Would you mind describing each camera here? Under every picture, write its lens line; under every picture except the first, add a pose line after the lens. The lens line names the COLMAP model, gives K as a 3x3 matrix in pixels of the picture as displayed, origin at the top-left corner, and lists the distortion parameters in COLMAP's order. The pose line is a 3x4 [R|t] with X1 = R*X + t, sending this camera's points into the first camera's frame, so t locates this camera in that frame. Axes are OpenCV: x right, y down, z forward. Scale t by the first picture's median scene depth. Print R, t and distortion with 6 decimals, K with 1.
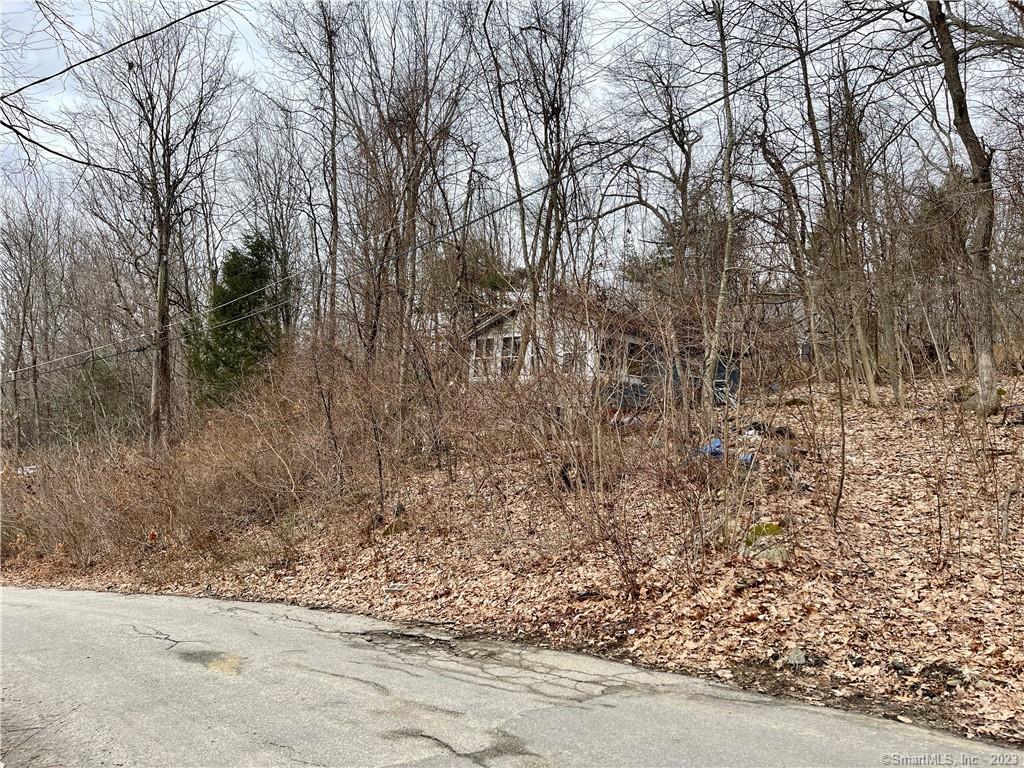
lens RADIAL K [[785.7, 0, 508.7], [0, 785.7, 387.1], [0, 0, 1]] dist [0.041354, -0.001534]
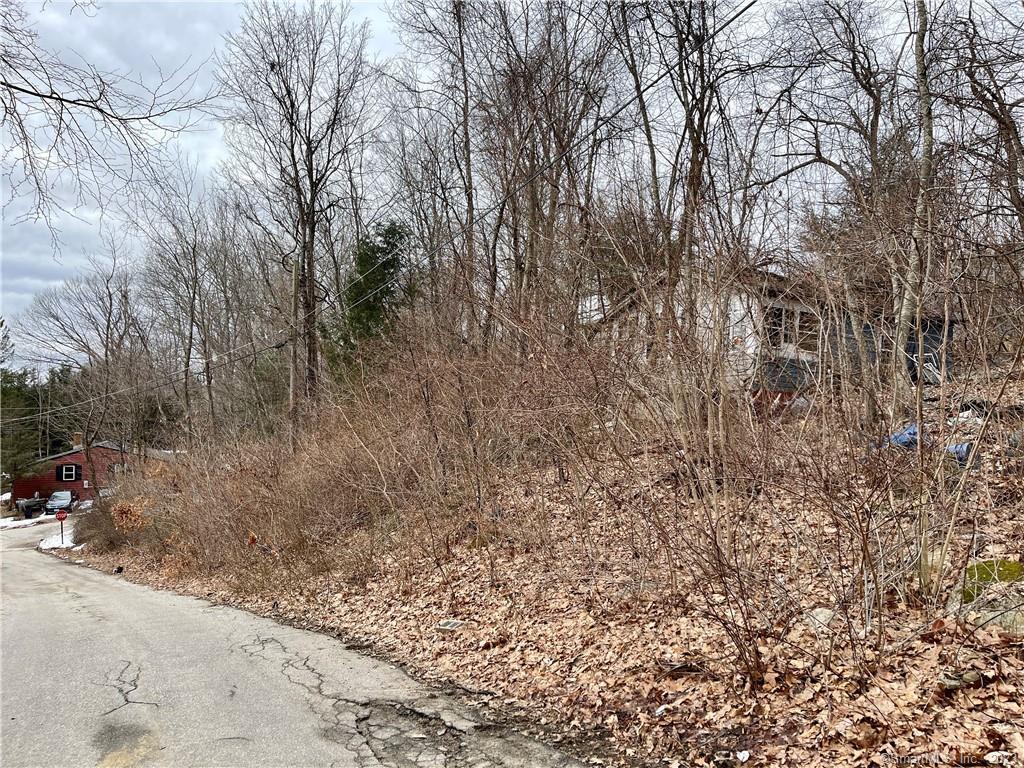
lens RADIAL K [[766.5, 0, 514.4], [0, 766.5, 388.4], [0, 0, 1]] dist [0.074790, -0.089830]
pose [[0.973687, -0.027951, -0.226170, 0.098546], [0.029463, 0.999560, 0.003311, 0.028430], [0.225978, -0.009888, 0.974082, 0.318423]]
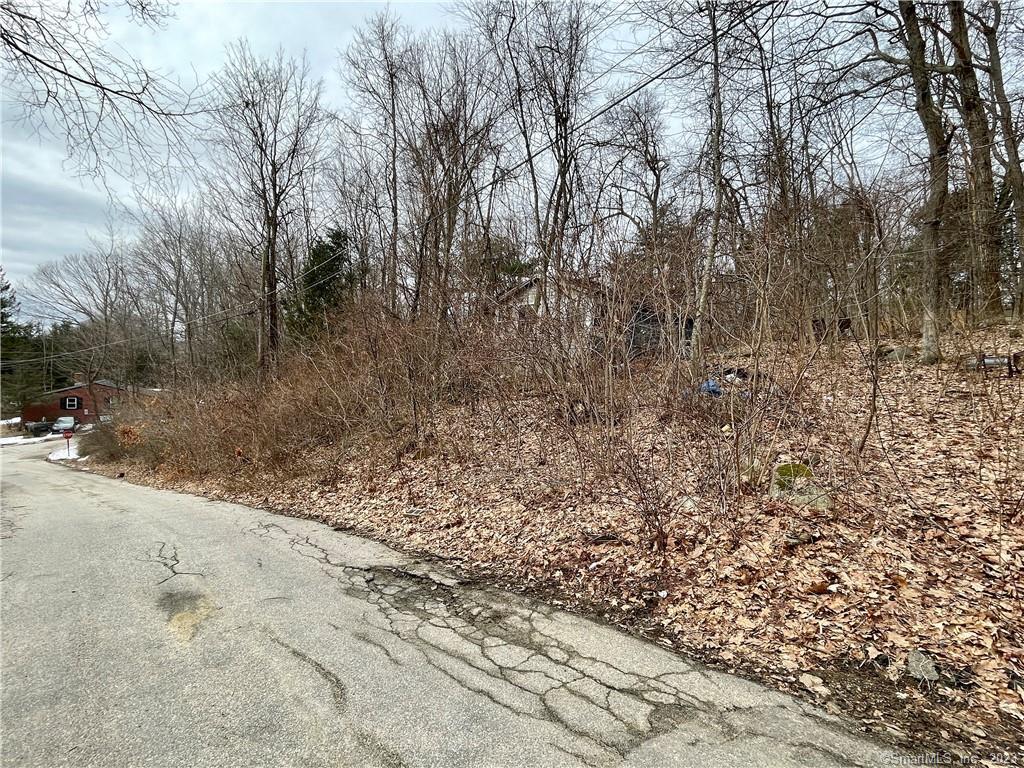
lens RADIAL K [[512.2, 0, 506.1], [0, 512.2, 385.7], [0, 0, 1]] dist [-0.002960, -0.000684]
pose [[0.999308, 0.013294, -0.034728, 0.003359], [-0.011096, 0.997969, 0.062726, 0.042201], [0.035491, -0.062297, 0.997426, 0.353498]]
